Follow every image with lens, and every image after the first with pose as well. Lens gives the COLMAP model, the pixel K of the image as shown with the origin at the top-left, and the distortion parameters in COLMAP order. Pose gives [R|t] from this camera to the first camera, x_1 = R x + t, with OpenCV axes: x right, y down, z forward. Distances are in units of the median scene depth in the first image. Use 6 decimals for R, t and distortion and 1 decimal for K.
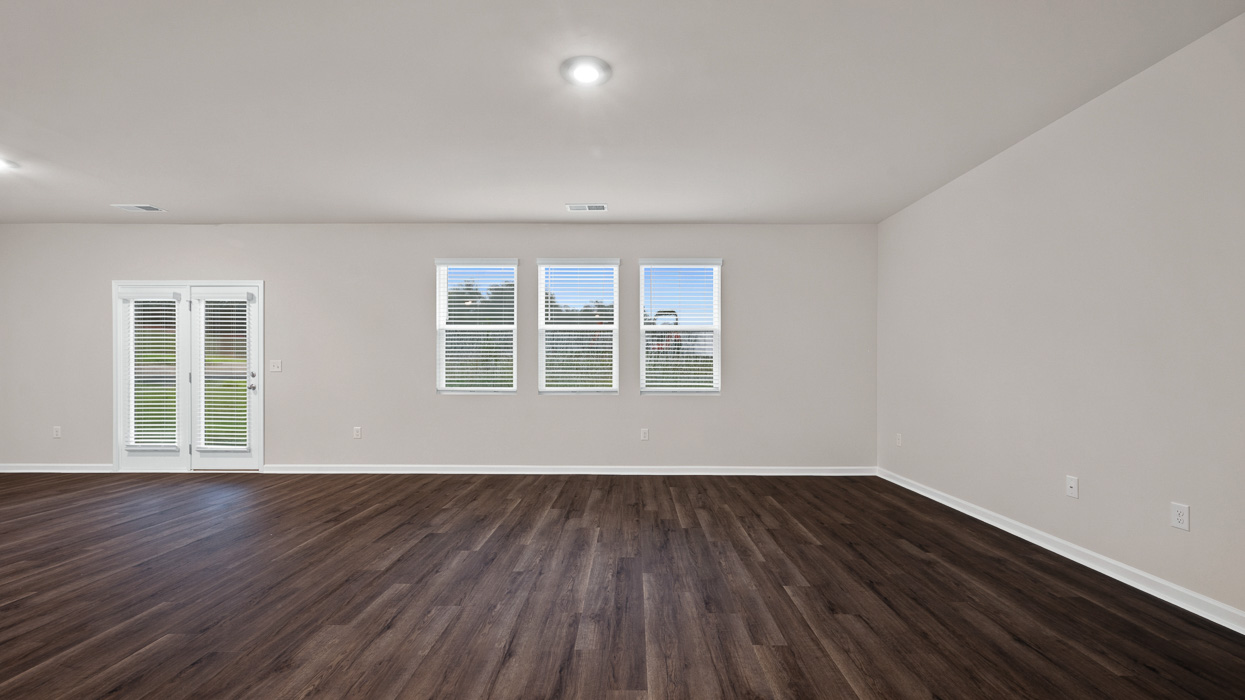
lens RADIAL K [[492.2, 0, 626.2], [0, 492.2, 370.0], [0, 0, 1]] dist [-0.000573, -0.000041]
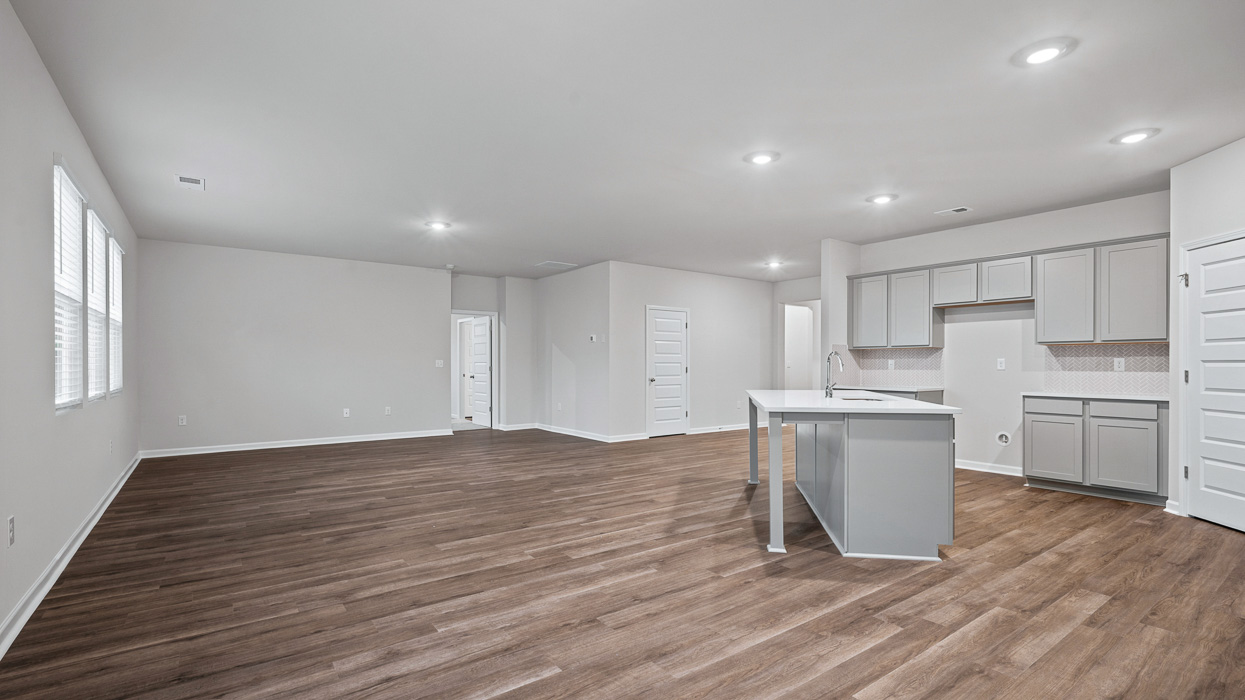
lens RADIAL K [[565.3, 0, 625.3], [0, 565.3, 367.0], [0, 0, 1]] dist [-0.001000, -0.000220]
pose [[-0.603732, -0.004457, 0.797175, -2.577517], [0.003436, 0.999961, 0.008193, -0.013097], [-0.797180, 0.007685, -0.603693, 1.879697]]
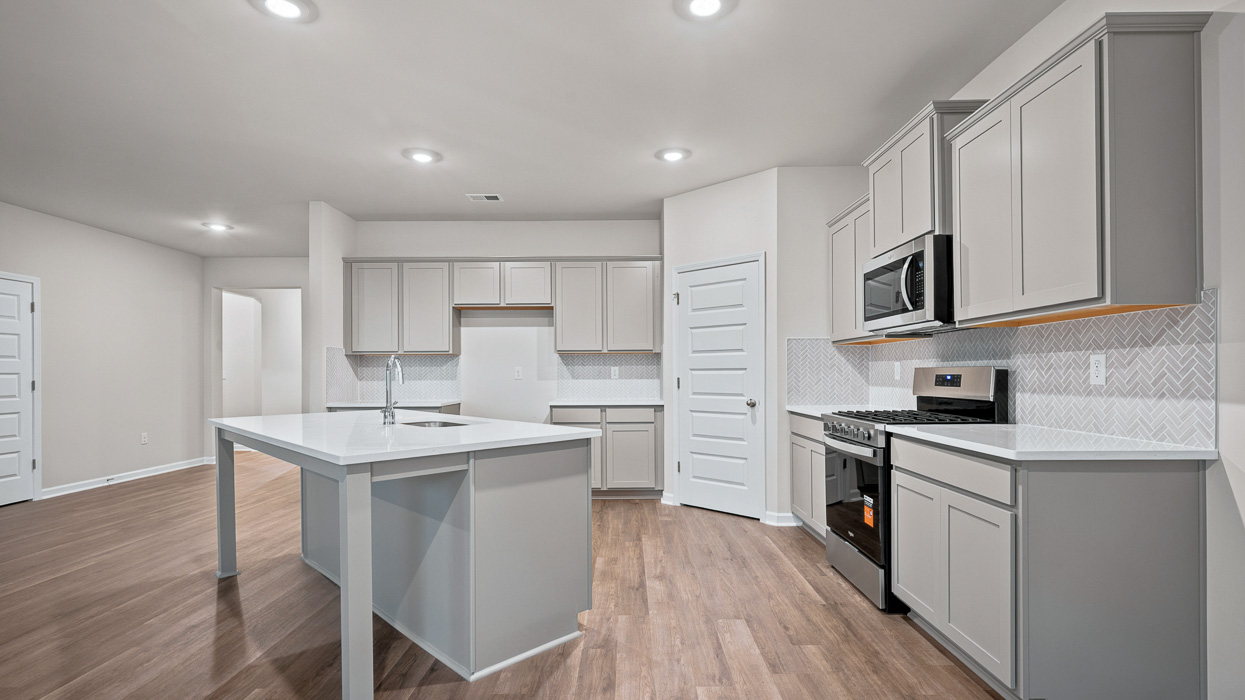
lens RADIAL K [[588.9, 0, 629.0], [0, 588.9, 372.3], [0, 0, 1]] dist [0.000660, -0.000227]
pose [[-0.999903, 0.005354, -0.012850, -2.040755], [0.005297, 0.999976, 0.004500, -0.011332], [0.012874, 0.004431, -0.999907, 1.527855]]
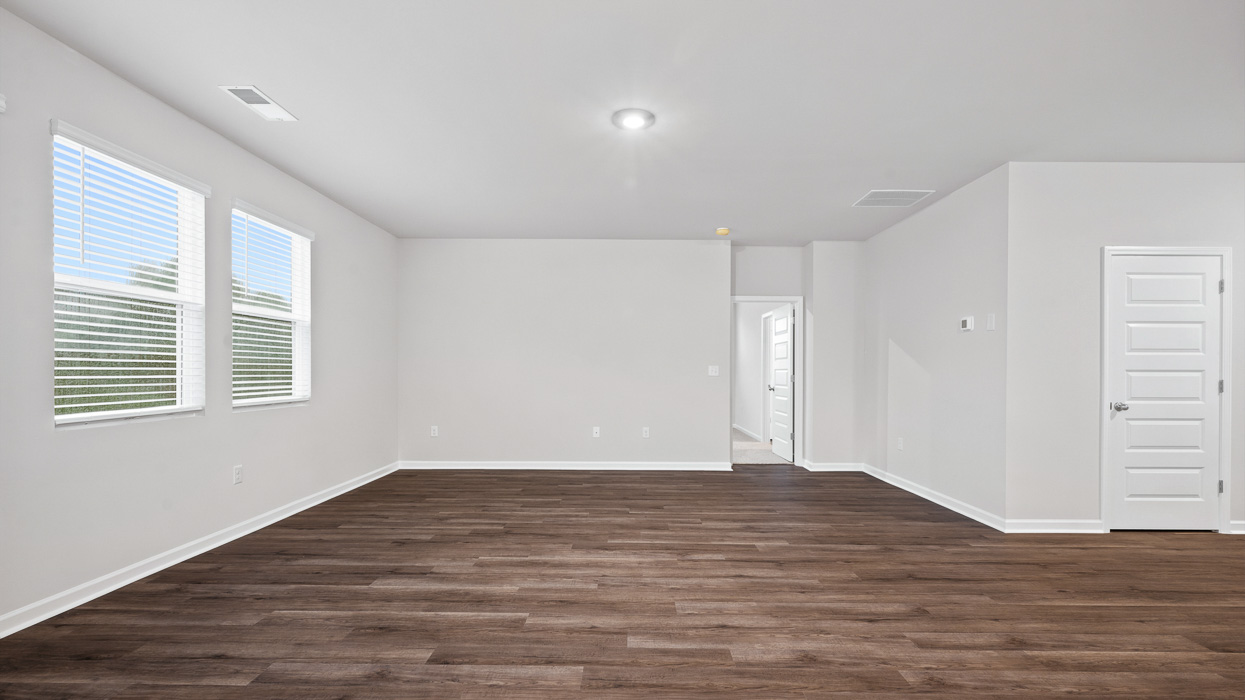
lens RADIAL K [[520.3, 0, 626.3], [0, 520.3, 374.7], [0, 0, 1]] dist [-0.001301, 0.000293]
pose [[-0.005874, -0.007159, 0.999957, -1.361578], [-0.000058, 0.999974, 0.007159, -0.008404], [-0.999983, -0.000016, -0.005874, 1.054164]]
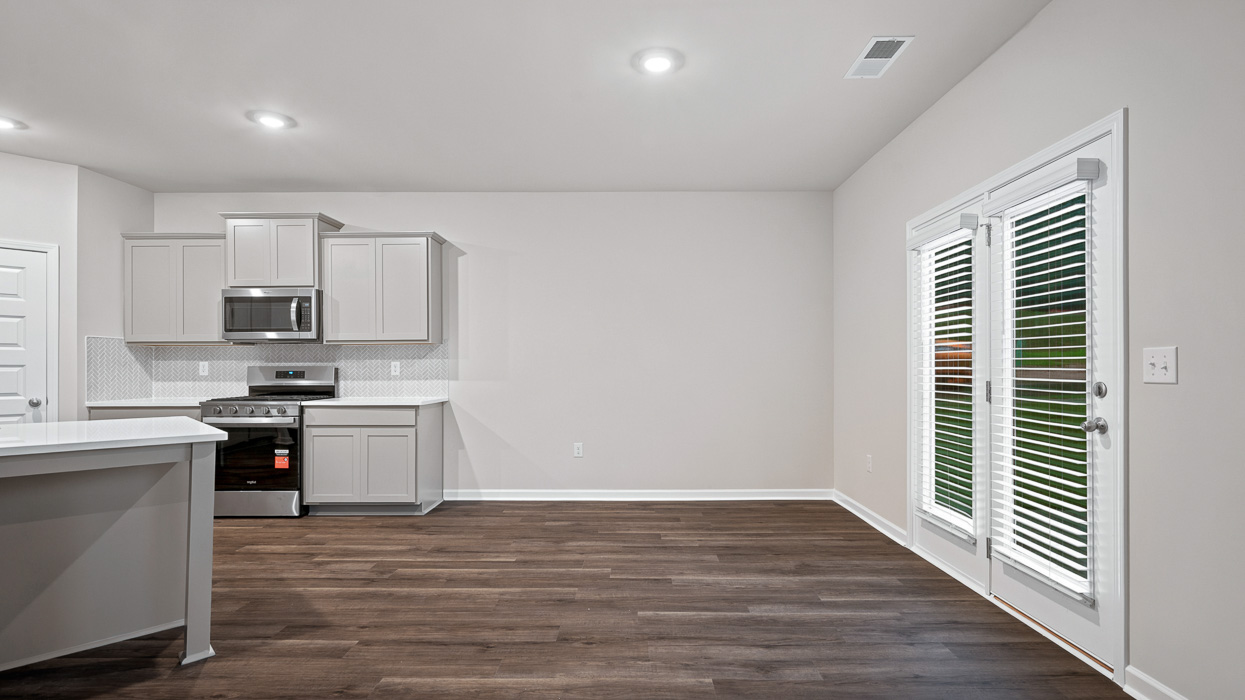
lens RADIAL K [[578.2, 0, 628.6], [0, 578.2, 368.7], [0, 0, 1]] dist [-0.000092, -0.000051]
pose [[0.005772, -0.000409, -0.999983, -0.746575], [-0.003676, 0.999993, -0.000431, -0.008574], [0.999977, 0.003678, 0.005771, 1.419773]]
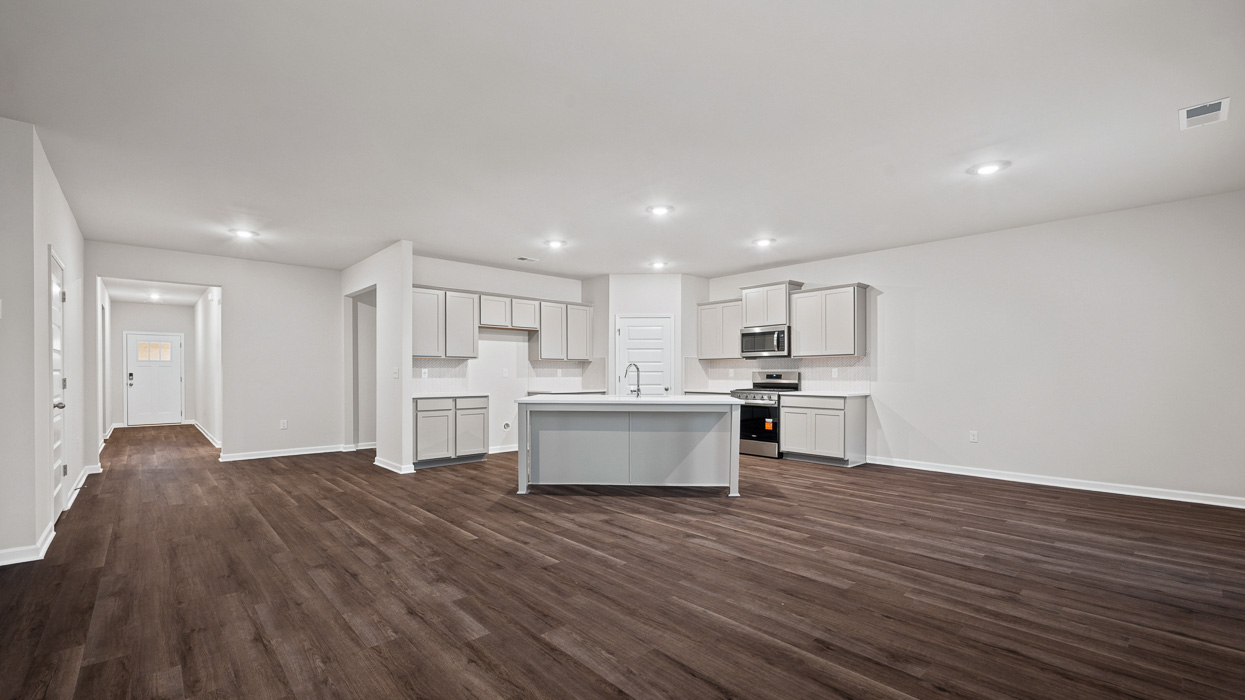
lens RADIAL K [[520.3, 0, 626.3], [0, 520.3, 374.7], [0, 0, 1]] dist [-0.001301, 0.000293]
pose [[-0.727098, 0.001980, -0.686531, -0.033567], [-0.003478, 0.999972, 0.006567, -0.011724], [0.686525, 0.007162, -0.727071, 1.882422]]
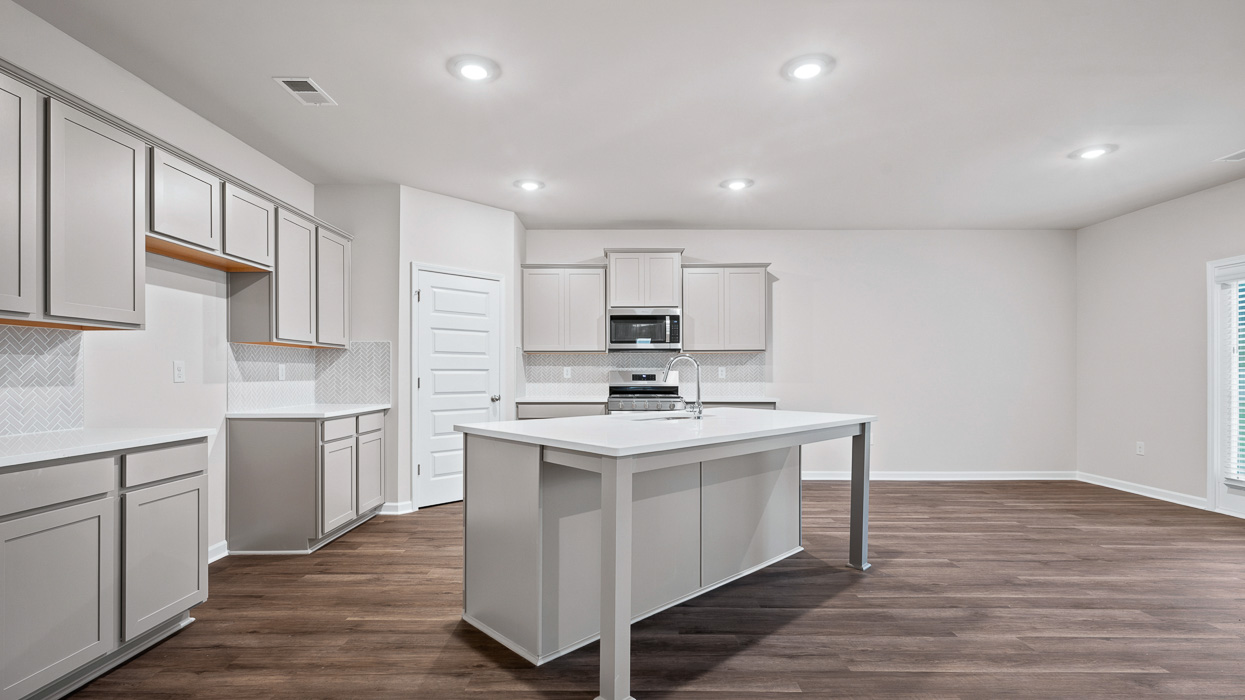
lens RADIAL K [[566.6, 0, 619.5], [0, 566.6, 372.5], [0, 0, 1]] dist [0.000917, 0.000263]
pose [[0.005387, -0.001856, -0.999984, -0.330355], [-0.005873, 0.999981, -0.001888, -0.001021], [0.999968, 0.005883, 0.005376, 0.149373]]
